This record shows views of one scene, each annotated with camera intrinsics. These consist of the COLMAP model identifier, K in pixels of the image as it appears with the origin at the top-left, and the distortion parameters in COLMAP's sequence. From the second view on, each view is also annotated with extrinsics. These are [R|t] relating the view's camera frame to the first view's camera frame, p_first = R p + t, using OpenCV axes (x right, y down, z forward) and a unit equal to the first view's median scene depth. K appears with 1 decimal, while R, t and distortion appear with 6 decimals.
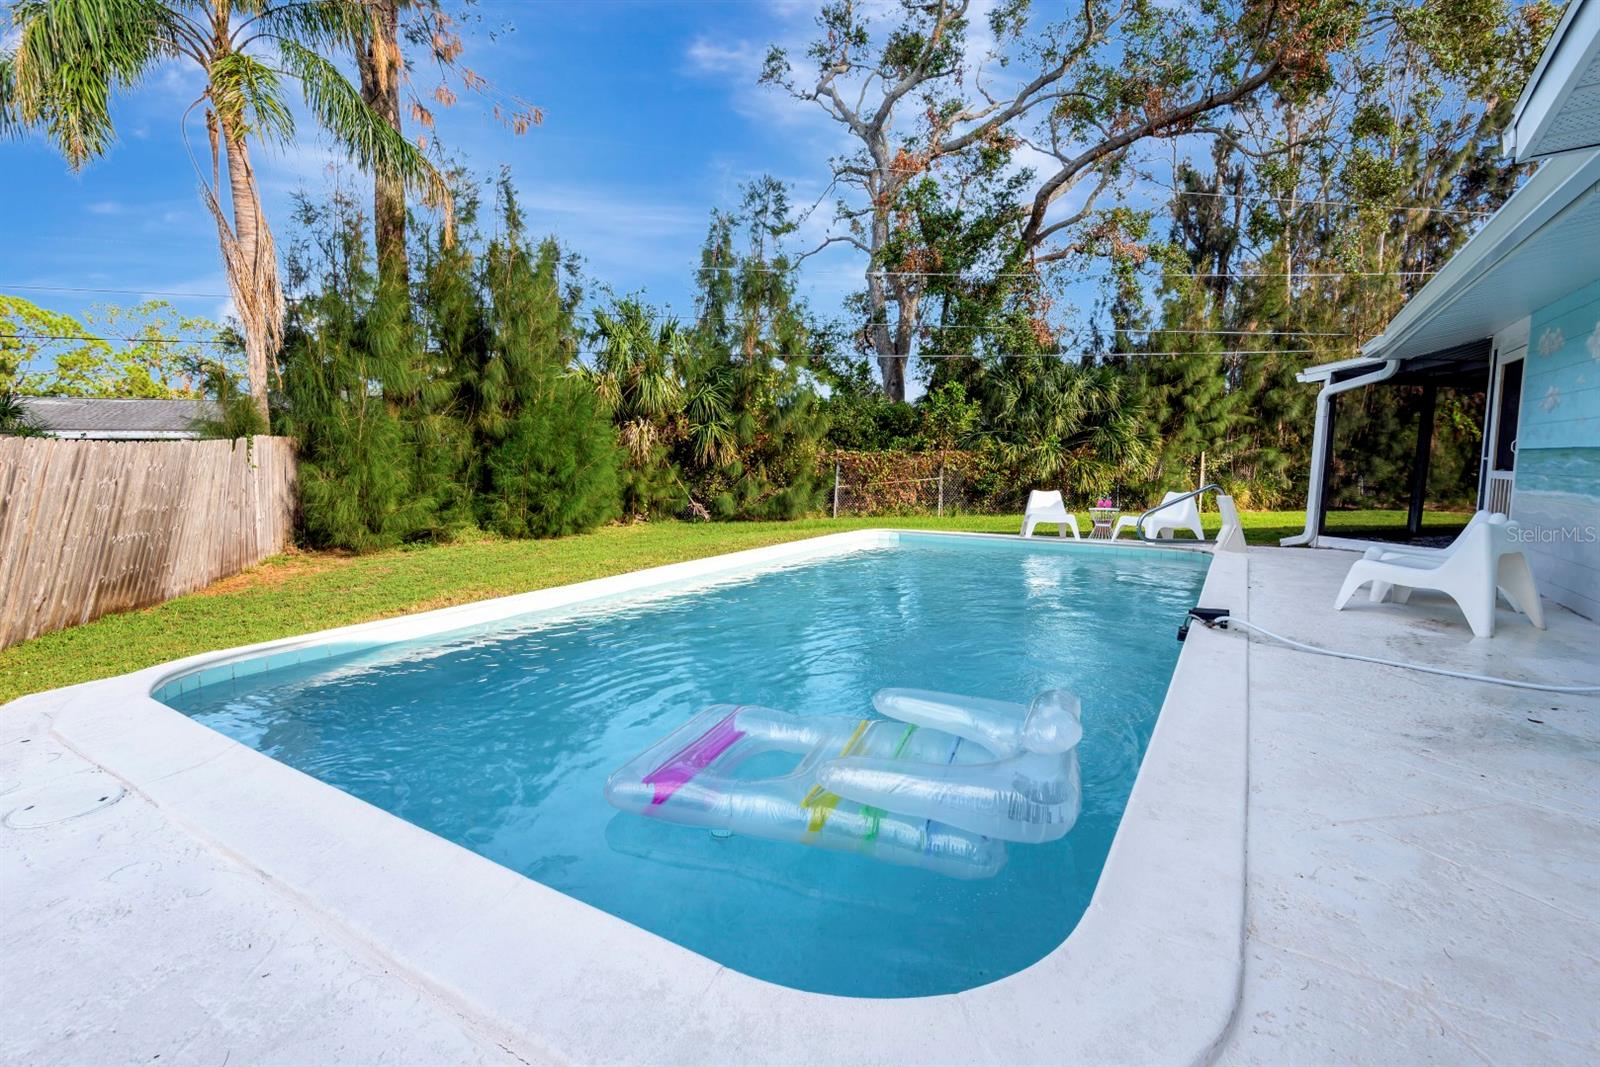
lens RADIAL K [[711.2, 0, 815.0], [0, 711.2, 522.2], [0, 0, 1]] dist [0.023922, -0.025920]
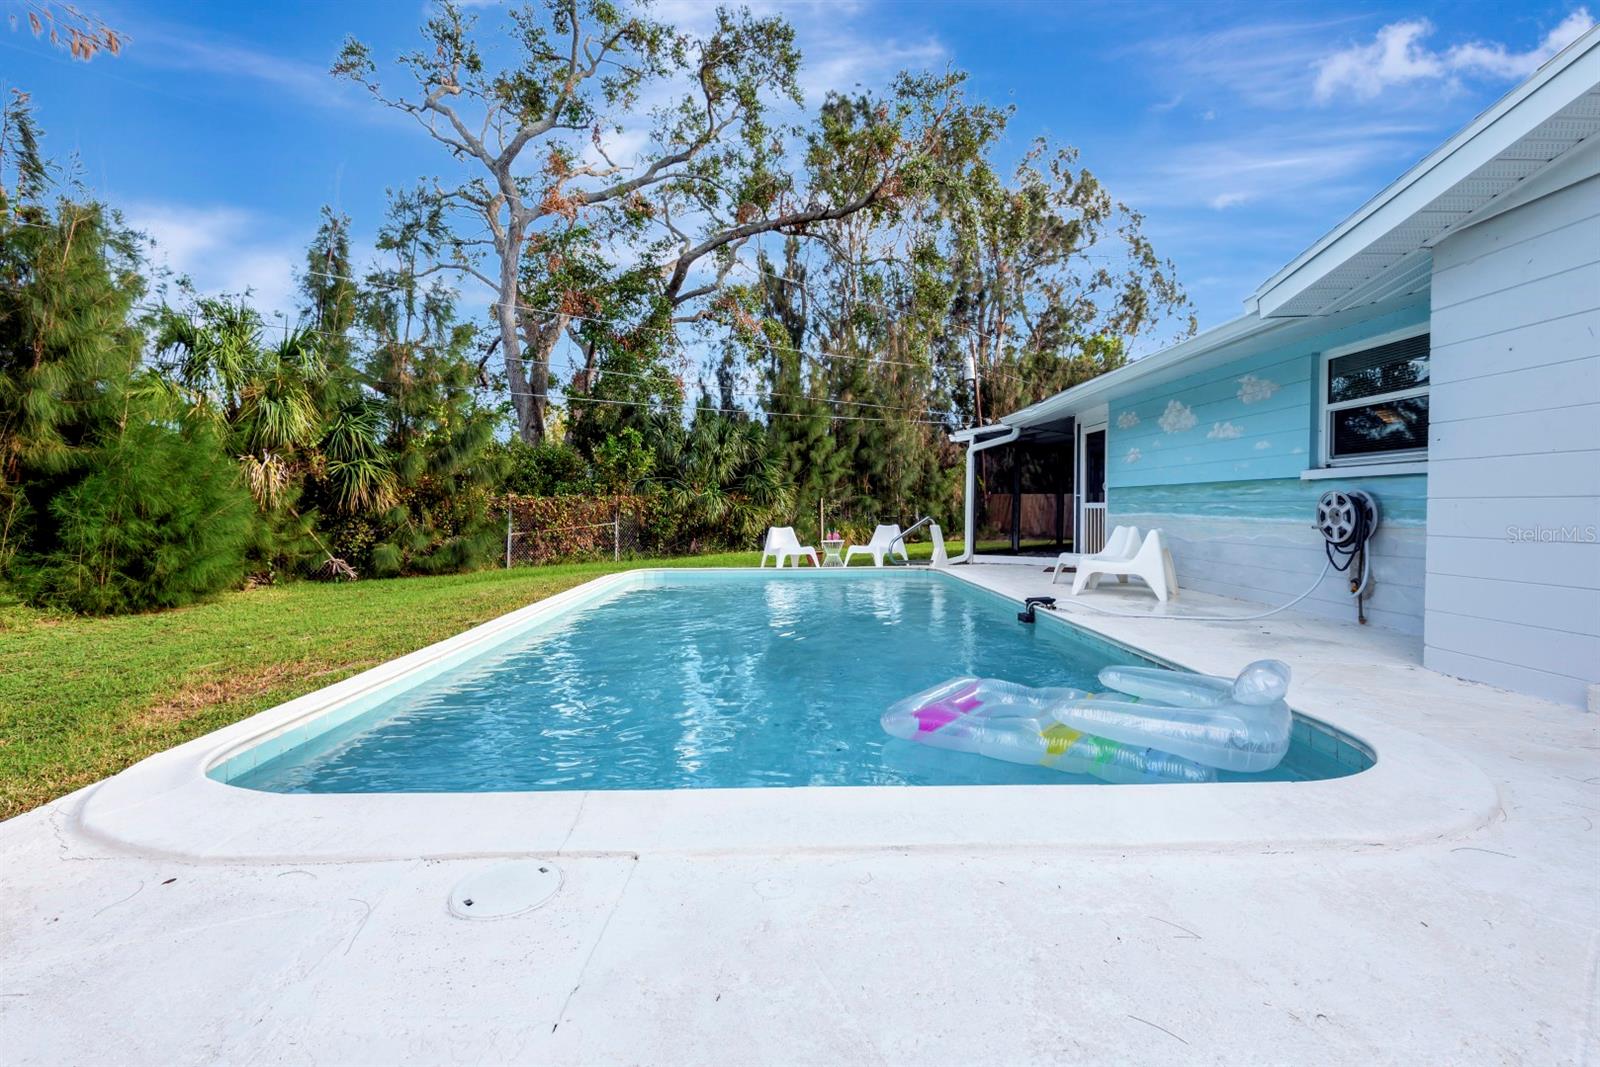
lens RADIAL K [[711.2, 0, 815.0], [0, 711.2, 522.2], [0, 0, 1]] dist [0.023922, -0.025920]
pose [[0.837066, -0.018877, 0.546776, -0.149615], [0.057533, 0.996900, -0.053661, 0.006733], [-0.544068, 0.076376, 0.835558, 0.019255]]
